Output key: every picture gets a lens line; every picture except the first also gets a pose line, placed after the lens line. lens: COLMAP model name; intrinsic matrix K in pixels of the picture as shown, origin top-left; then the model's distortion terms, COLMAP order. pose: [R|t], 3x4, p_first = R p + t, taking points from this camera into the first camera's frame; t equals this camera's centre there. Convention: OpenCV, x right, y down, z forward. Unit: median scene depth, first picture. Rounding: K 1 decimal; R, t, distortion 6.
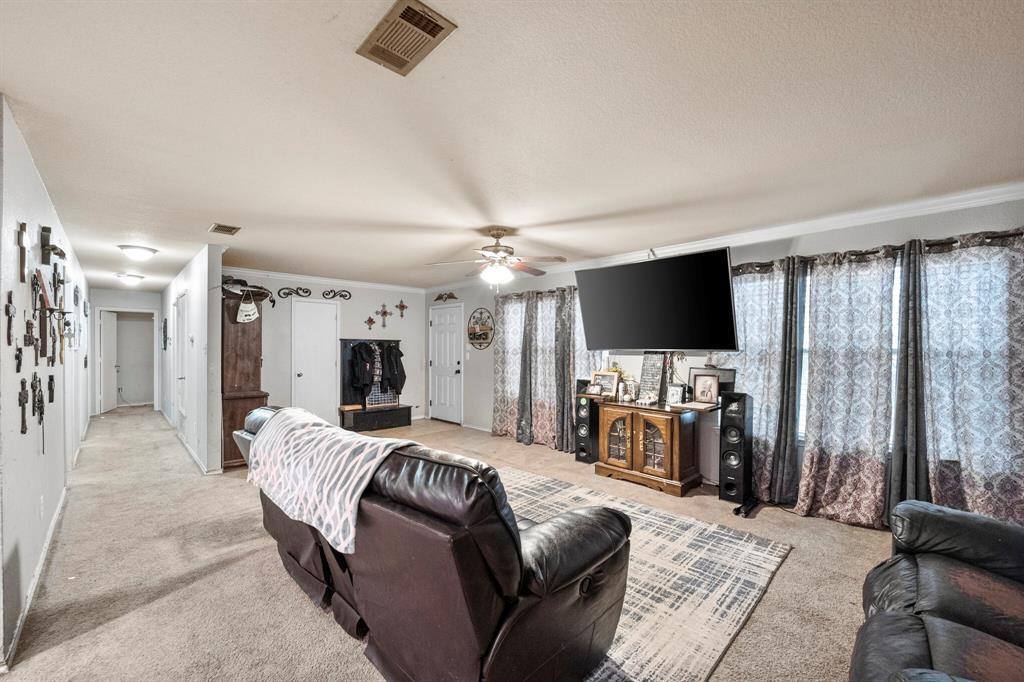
lens RADIAL K [[414.4, 0, 517.3], [0, 414.4, 344.8], [0, 0, 1]] dist [-0.007138, 0.000540]
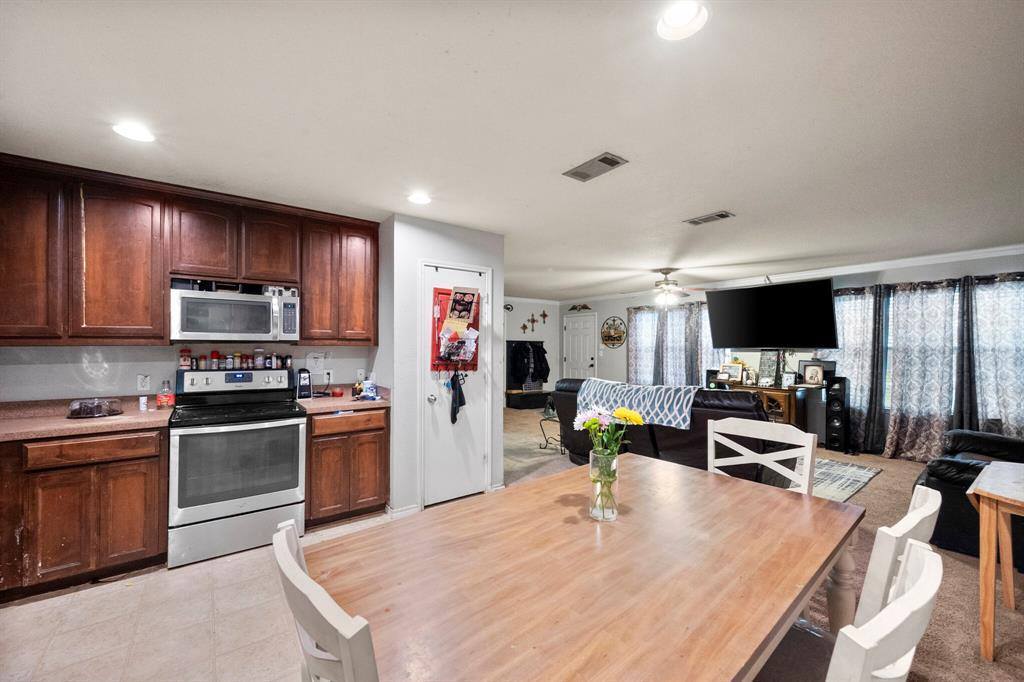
lens RADIAL K [[414.4, 0, 511.0], [0, 414.4, 341.6], [0, 0, 1]] dist [-0.007138, 0.000540]
pose [[0.991594, -0.002473, -0.129364, -0.422849], [0.001373, 0.999962, -0.008589, 0.001732], [0.129381, 0.008340, 0.991560, -0.591726]]
